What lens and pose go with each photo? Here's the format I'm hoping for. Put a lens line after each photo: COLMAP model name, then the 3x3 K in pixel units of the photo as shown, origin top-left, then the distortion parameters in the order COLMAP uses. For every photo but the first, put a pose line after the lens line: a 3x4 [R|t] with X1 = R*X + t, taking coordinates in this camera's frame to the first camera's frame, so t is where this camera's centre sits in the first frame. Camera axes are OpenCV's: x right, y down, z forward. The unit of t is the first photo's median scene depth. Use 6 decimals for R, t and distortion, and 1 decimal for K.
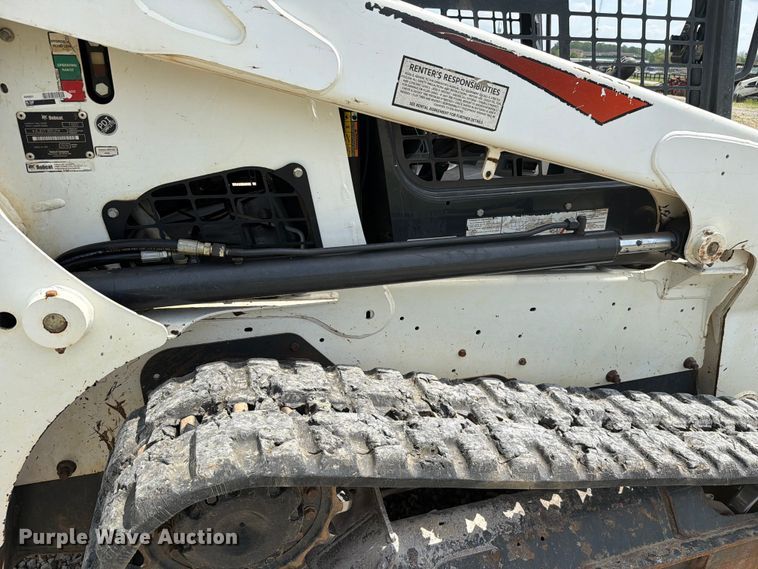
lens RADIAL K [[532.0, 0, 379.9], [0, 532.0, 288.1], [0, 0, 1]] dist [0.076456, -0.115830]
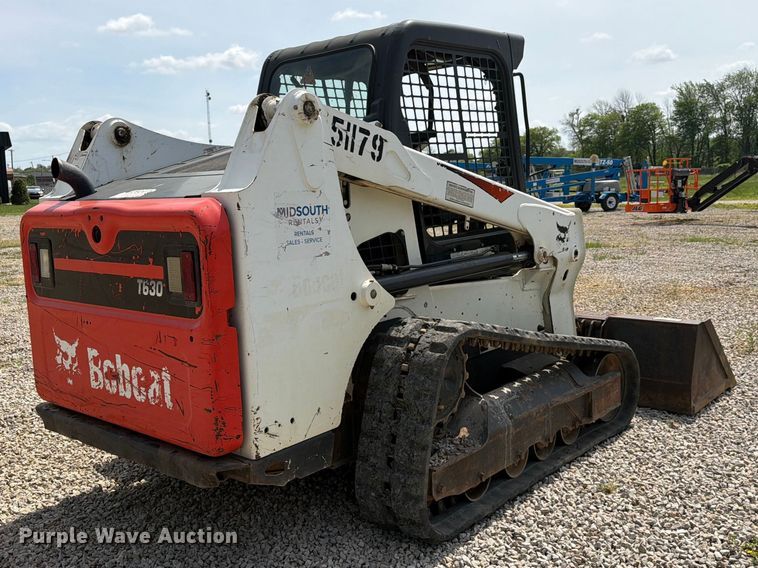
lens RADIAL K [[751.0, 0, 351.6], [0, 751.0, 275.1], [0, 0, 1]] dist [0.147302, -0.223045]
pose [[0.861229, -0.123697, 0.492934, -2.000819], [0.254263, 0.944685, -0.207174, 0.561755], [-0.440041, 0.303759, 0.845041, -1.540341]]
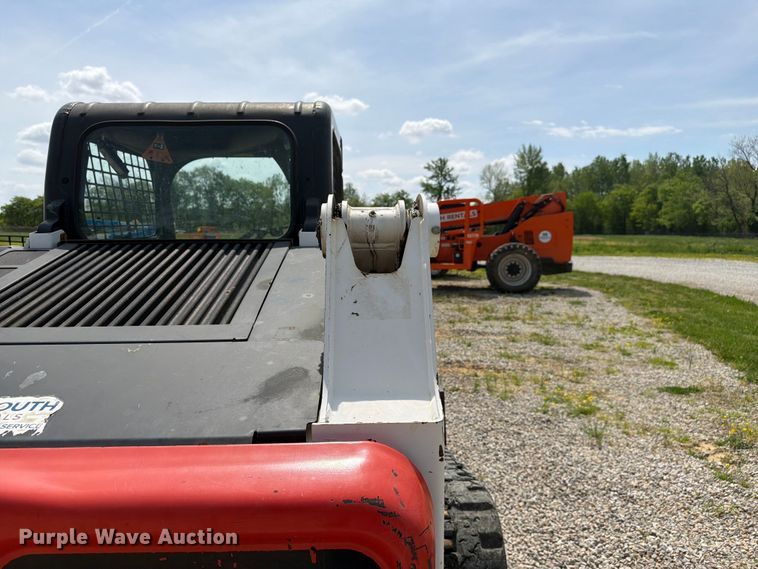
lens RADIAL K [[538.8, 0, 374.1], [0, 538.8, 285.4], [0, 0, 1]] dist [0.074158, -0.103406]
pose [[0.267967, -0.133966, 0.954069, -1.837781], [0.383435, 0.923307, 0.021952, -0.515356], [-0.883839, 0.359941, 0.298783, 0.357709]]
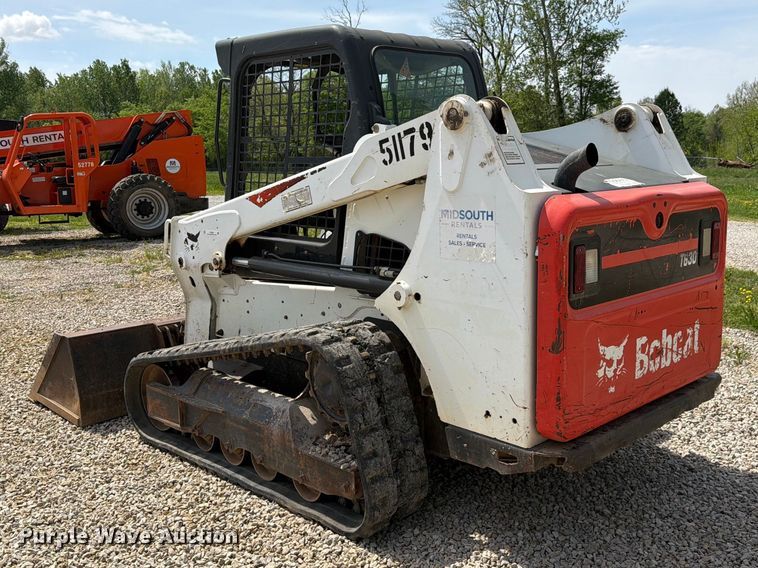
lens RADIAL K [[780.8, 0, 391.5], [0, 780.8, 269.2], [0, 0, 1]] dist [0.176223, -0.337621]
pose [[-0.462394, -0.146441, 0.874498, -3.623231], [0.348421, 0.876921, 0.331076, -1.594412], [-0.815349, 0.457781, -0.354460, 3.182614]]
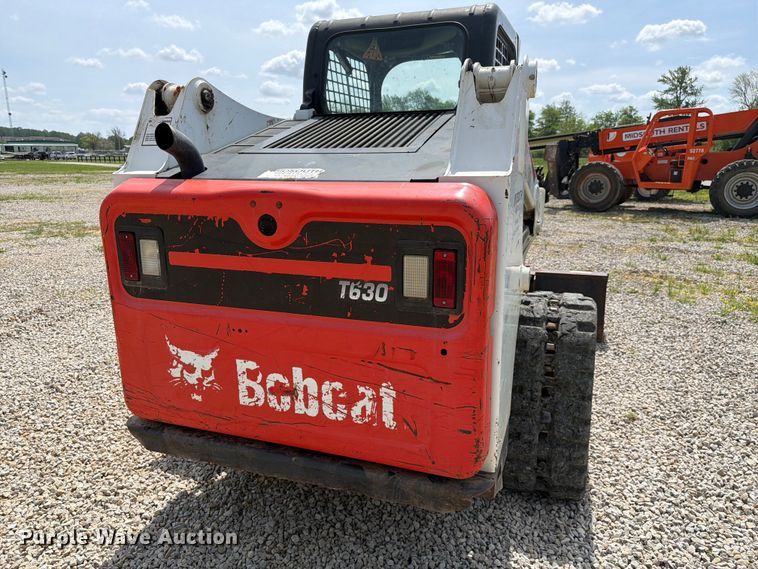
lens RADIAL K [[532.4, 0, 371.5], [0, 532.4, 288.7], [0, 0, 1]] dist [0.089516, -0.121026]
pose [[0.603718, -0.226397, 0.764375, -2.470843], [0.330506, 0.943624, 0.018448, -0.145304], [-0.725459, 0.241493, 0.644508, -0.008298]]
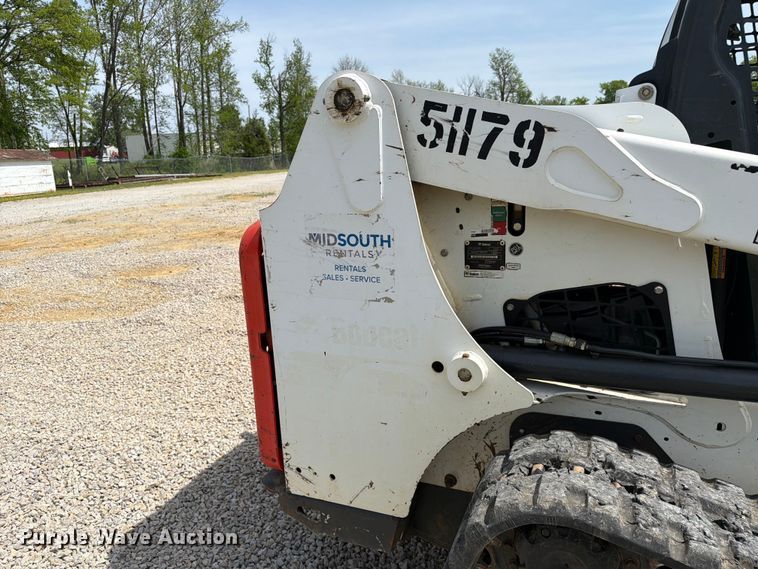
lens RADIAL K [[528.7, 0, 381.7], [0, 528.7, 284.6], [0, 0, 1]] dist [0.134817, -0.196933]
pose [[0.767189, 0.087547, -0.635419, 0.146638], [-0.184527, 0.978887, -0.087923, -0.009623], [0.614305, 0.184706, 0.767146, -0.329671]]
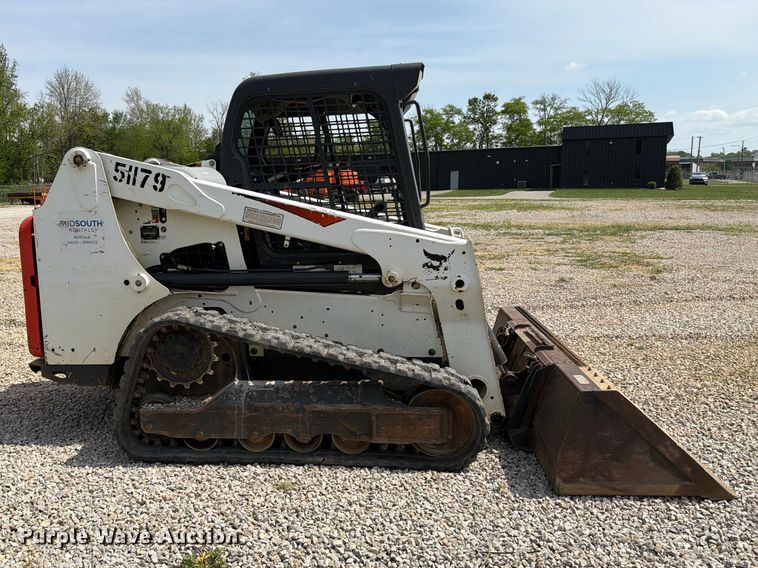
lens RADIAL K [[662.7, 0, 302.9], [0, 662.7, 287.2], [0, 0, 1]] dist [0.110545, -0.010829]
pose [[0.910922, 0.012898, -0.412376, 1.848074], [-0.115004, 0.967834, -0.223768, 0.805893], [0.396225, 0.251260, 0.883105, -2.051047]]
